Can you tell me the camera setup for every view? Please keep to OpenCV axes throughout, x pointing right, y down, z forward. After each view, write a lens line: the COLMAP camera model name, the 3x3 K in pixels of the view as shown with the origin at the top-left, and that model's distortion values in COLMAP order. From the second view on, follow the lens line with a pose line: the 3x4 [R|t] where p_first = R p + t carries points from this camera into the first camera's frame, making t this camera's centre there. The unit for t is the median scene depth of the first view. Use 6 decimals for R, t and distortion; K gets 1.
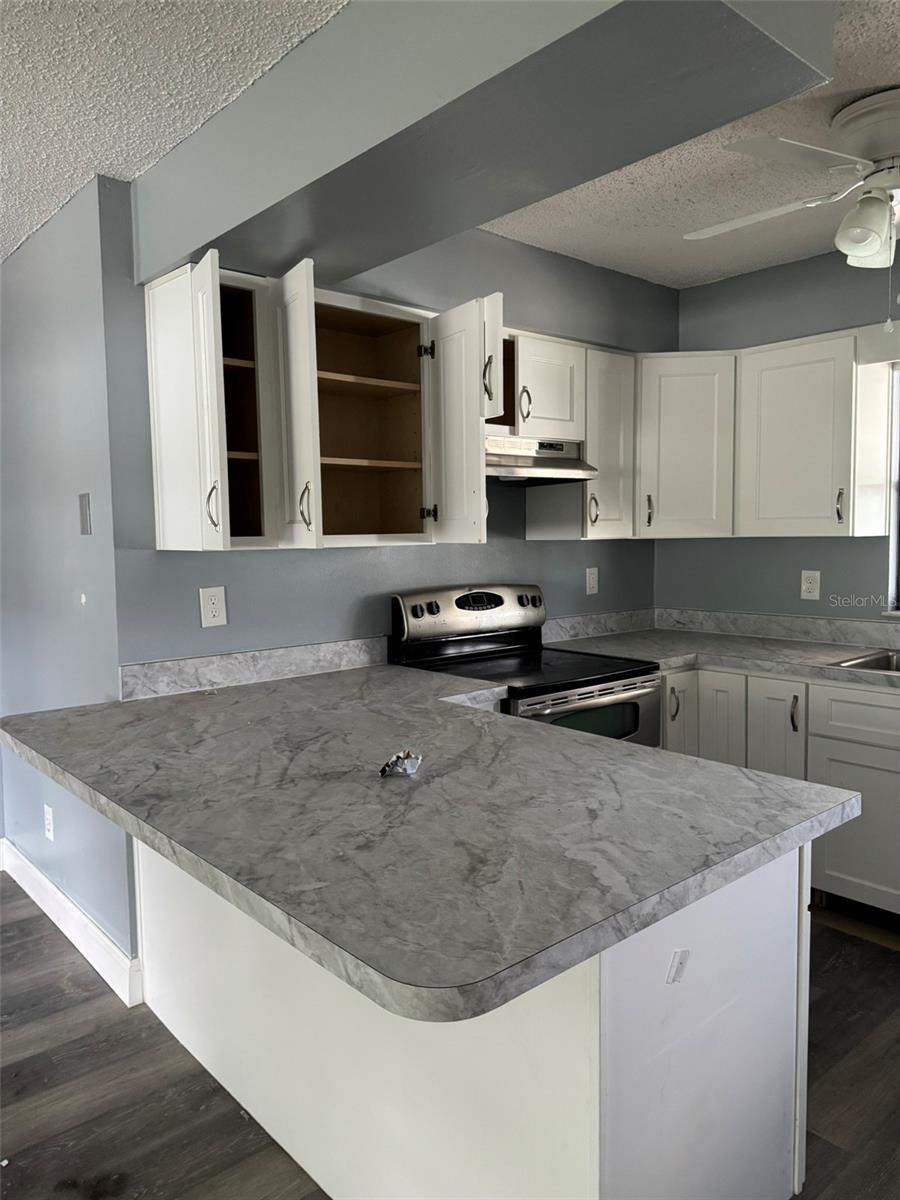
lens RADIAL K [[844.7, 0, 441.3], [0, 844.7, 591.2], [0, 0, 1]] dist [0.068781, -0.086932]
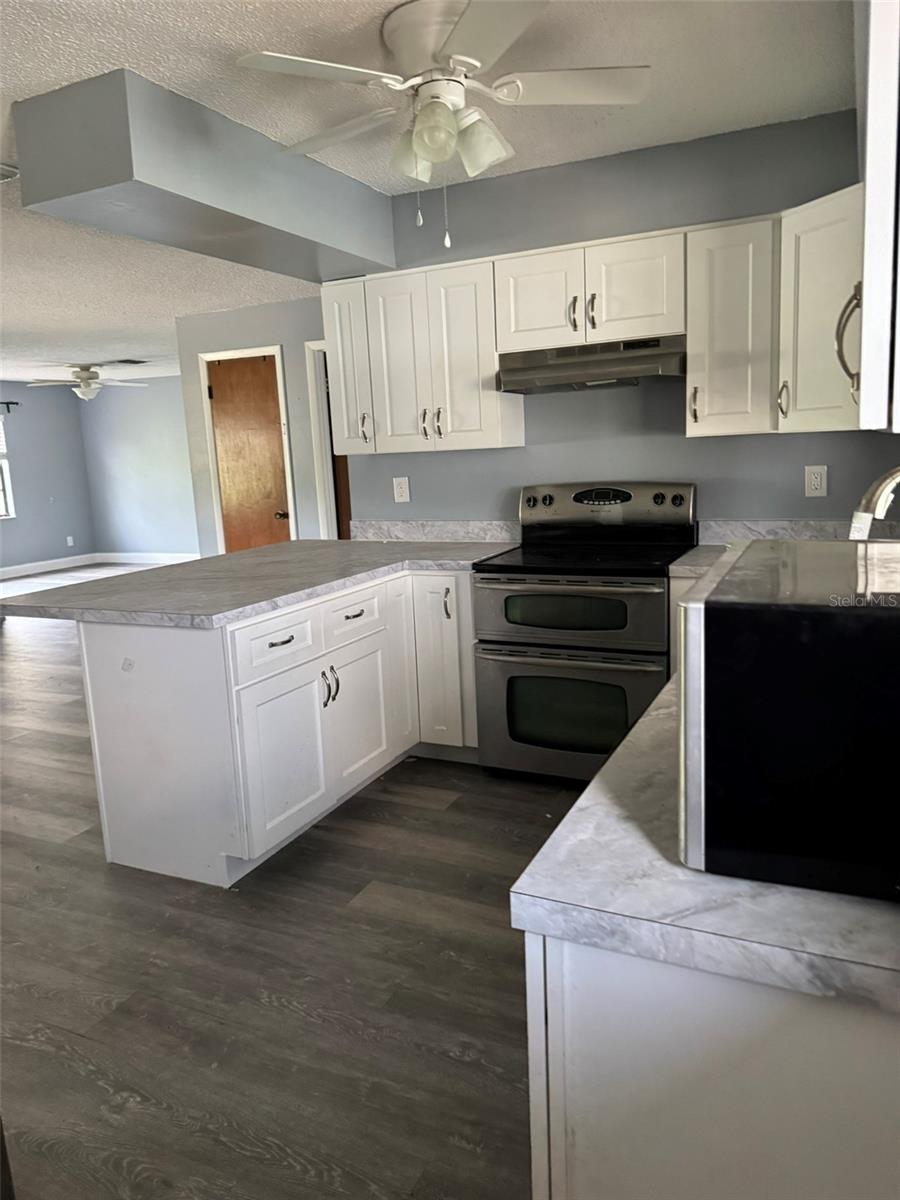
lens RADIAL K [[844.7, 0, 448.5], [0, 844.7, 596.1], [0, 0, 1]] dist [0.068781, -0.086932]
pose [[0.402319, 0.155506, -0.902196, 1.168008], [-0.023095, 0.986879, 0.159803, -0.038123], [0.915208, -0.043456, 0.400631, 0.427352]]
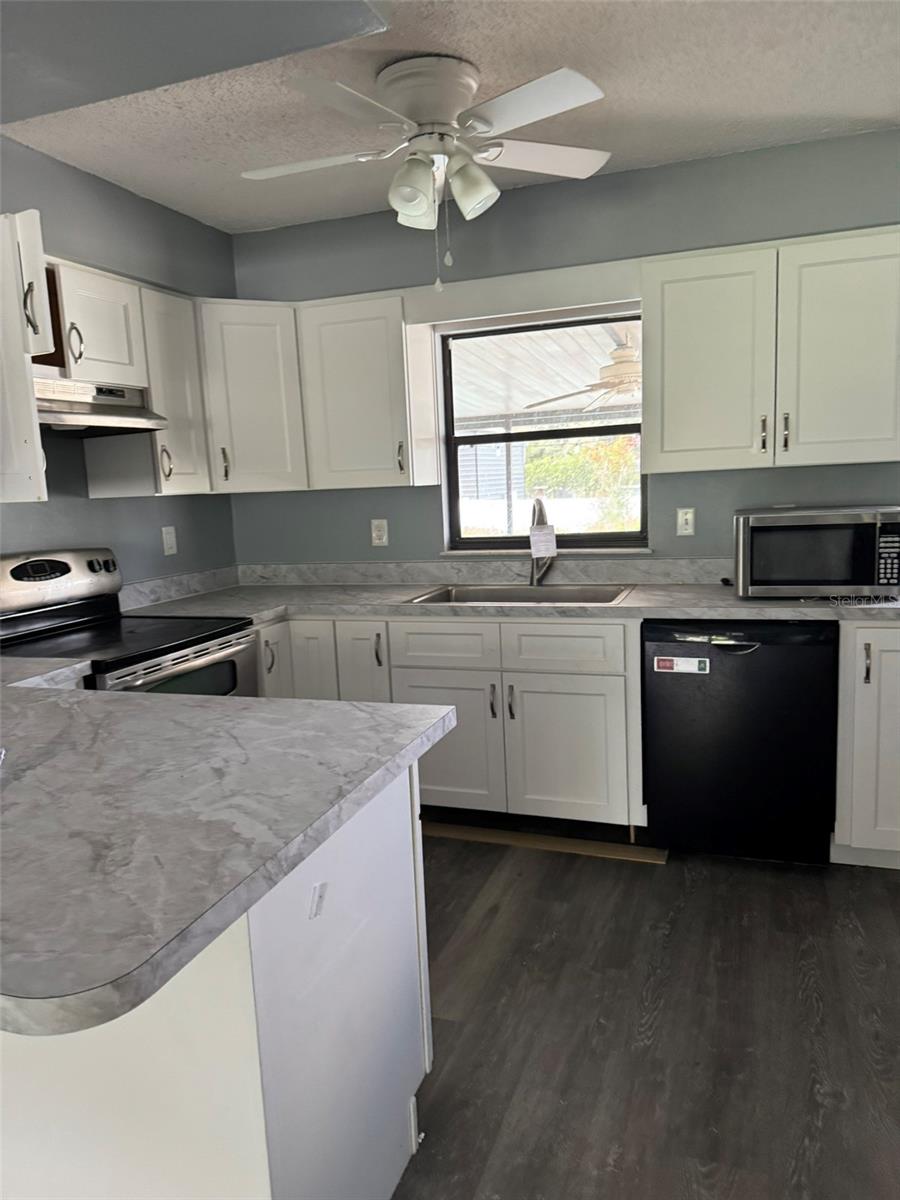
lens RADIAL K [[844.7, 0, 461.6], [0, 844.7, 603.8], [0, 0, 1]] dist [0.068781, -0.086932]
pose [[0.864321, -0.098894, 0.493122, -0.021336], [0.069125, 0.994531, 0.078290, 0.008336], [-0.498167, -0.033581, 0.866430, 0.018780]]
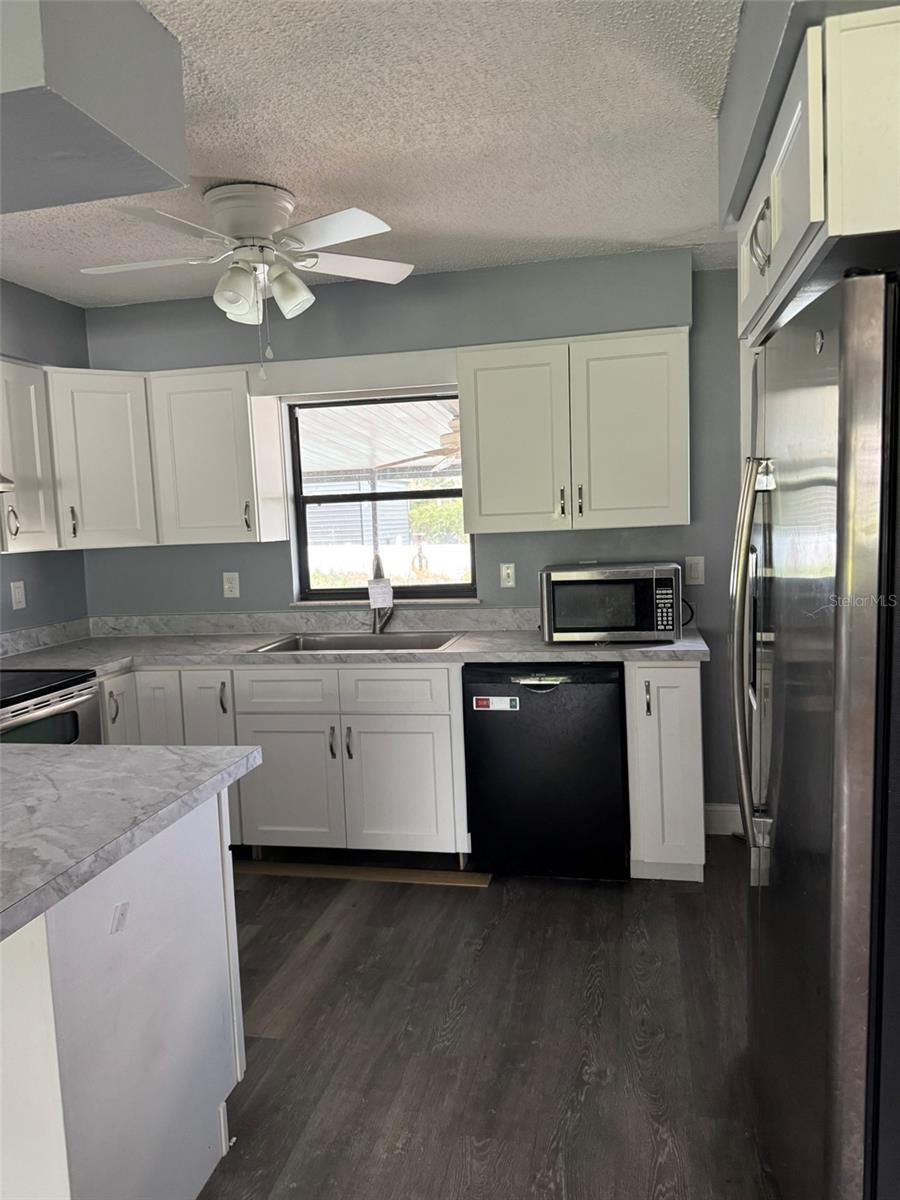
lens RADIAL K [[844.7, 0, 458.3], [0, 844.7, 593.4], [0, 0, 1]] dist [0.068781, -0.086932]
pose [[0.794131, -0.074707, 0.603137, -0.014988], [0.074964, 0.996878, 0.024775, -0.001189], [-0.603105, 0.025539, 0.797253, -0.114861]]
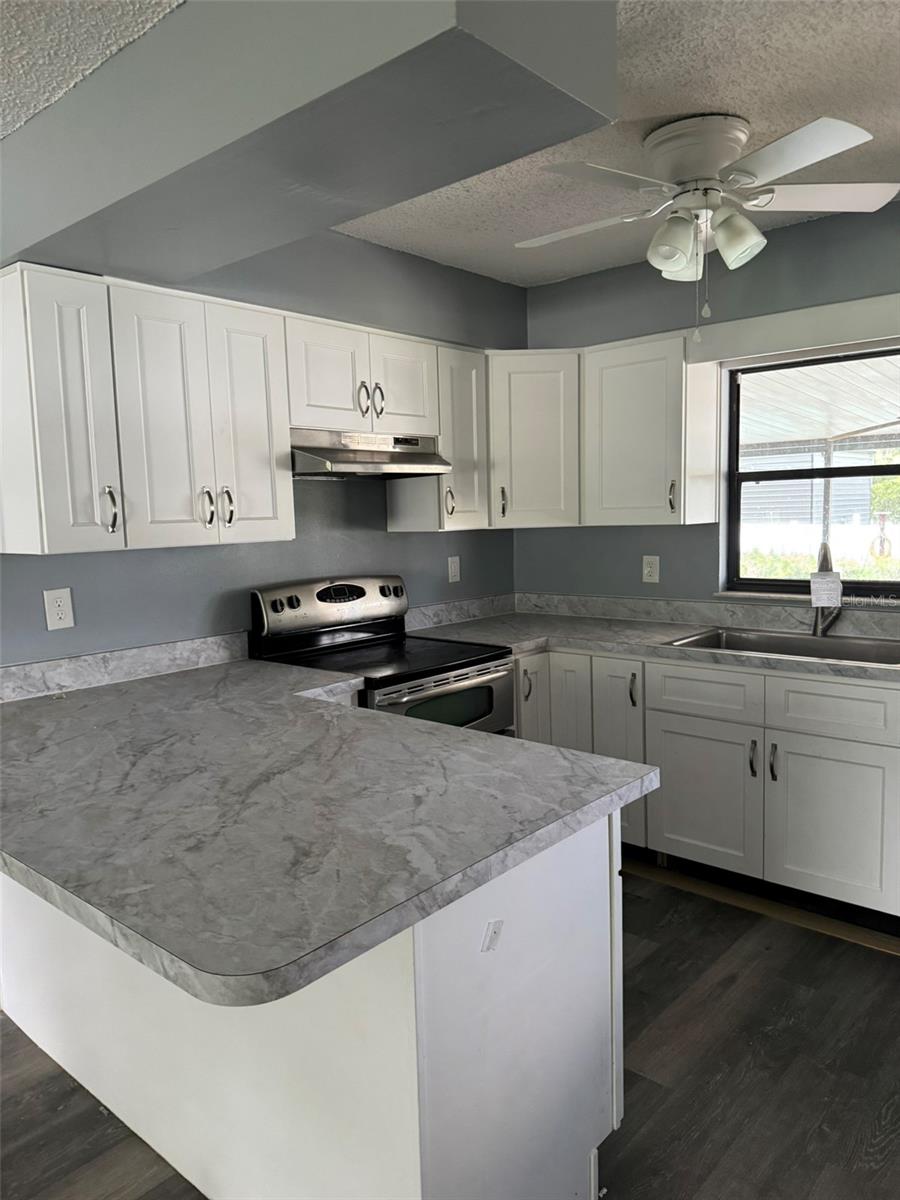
lens RADIAL K [[844.7, 0, 442.2], [0, 844.7, 592.4], [0, 0, 1]] dist [0.068781, -0.086932]
pose [[0.990996, -0.027215, 0.131099, 0.038860], [0.023977, 0.999369, 0.026219, -0.015646], [-0.131730, -0.022839, 0.991022, -0.034537]]
